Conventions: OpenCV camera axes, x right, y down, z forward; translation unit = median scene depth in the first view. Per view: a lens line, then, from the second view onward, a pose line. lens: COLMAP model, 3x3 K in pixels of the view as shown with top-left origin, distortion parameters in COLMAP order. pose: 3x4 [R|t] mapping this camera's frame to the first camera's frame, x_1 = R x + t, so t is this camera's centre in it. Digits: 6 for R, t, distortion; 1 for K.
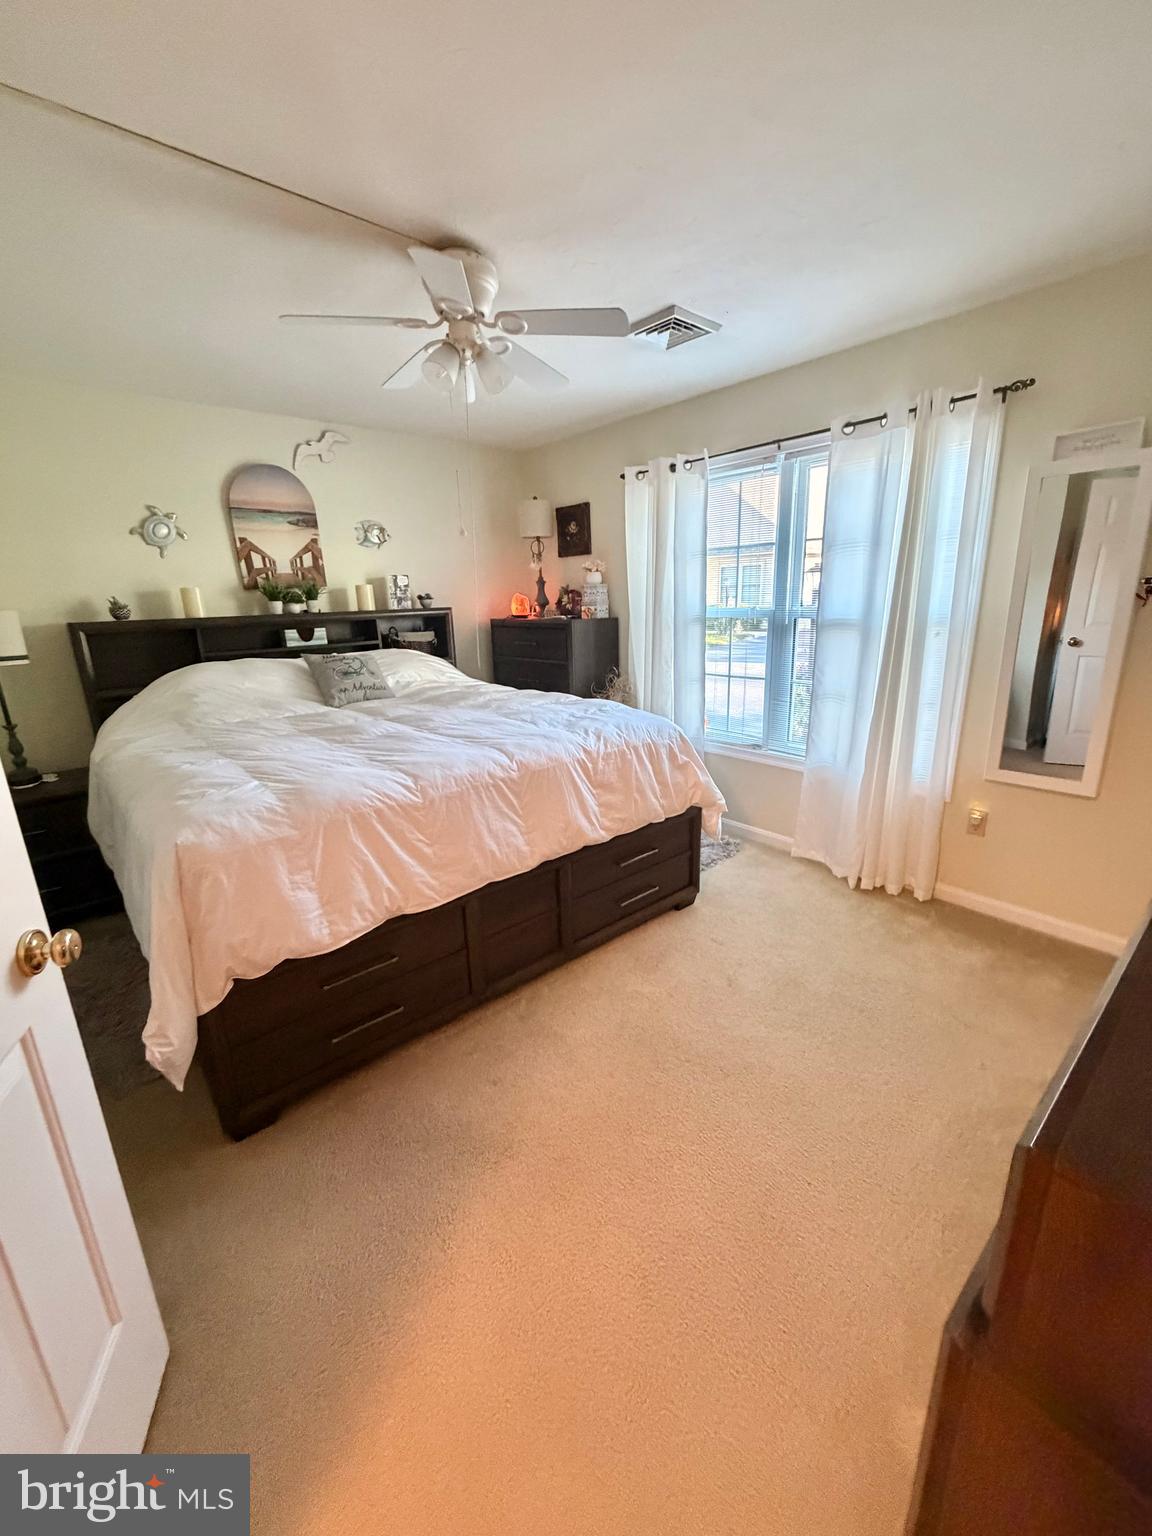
lens RADIAL K [[613.7, 0, 574.2], [0, 613.7, 765.3], [0, 0, 1]] dist [-0.001170, 0.000775]
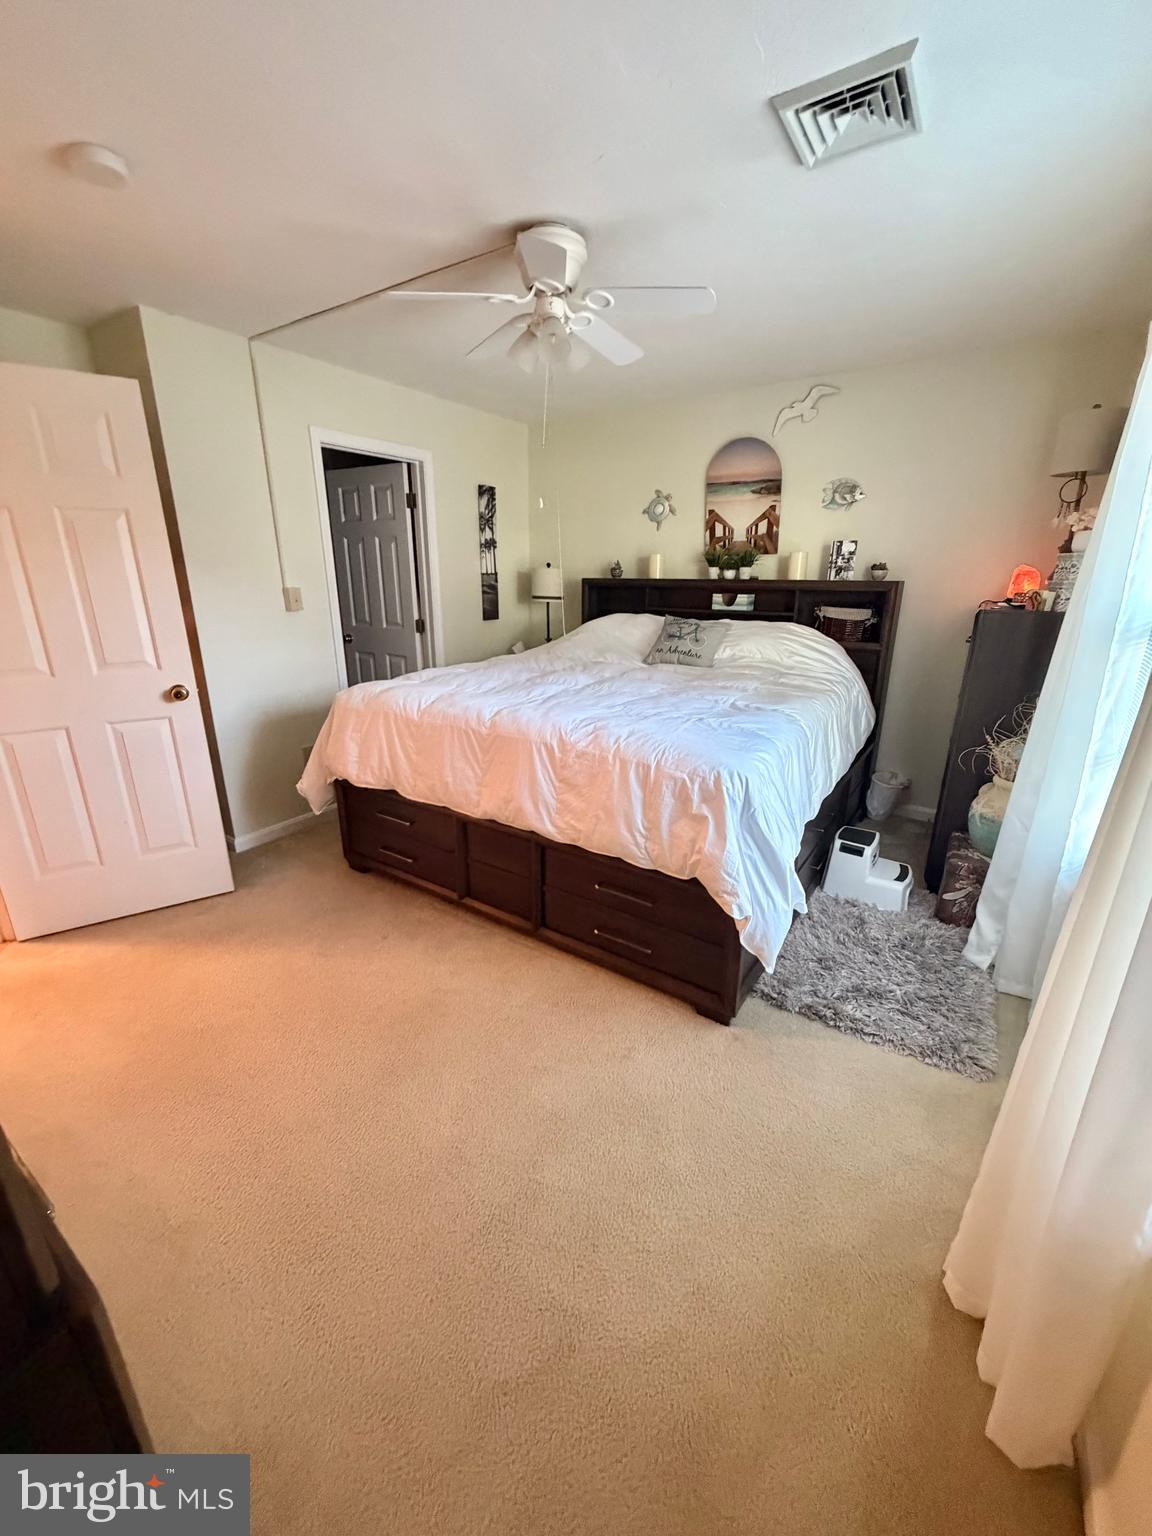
lens RADIAL K [[613.7, 0, 574.2], [0, 613.7, 765.3], [0, 0, 1]] dist [-0.001170, 0.000775]
pose [[0.260005, 0.320813, -0.910756, 0.565008], [-0.268785, 0.929963, 0.250845, -0.143785], [0.927444, 0.179577, 0.328025, 0.463502]]
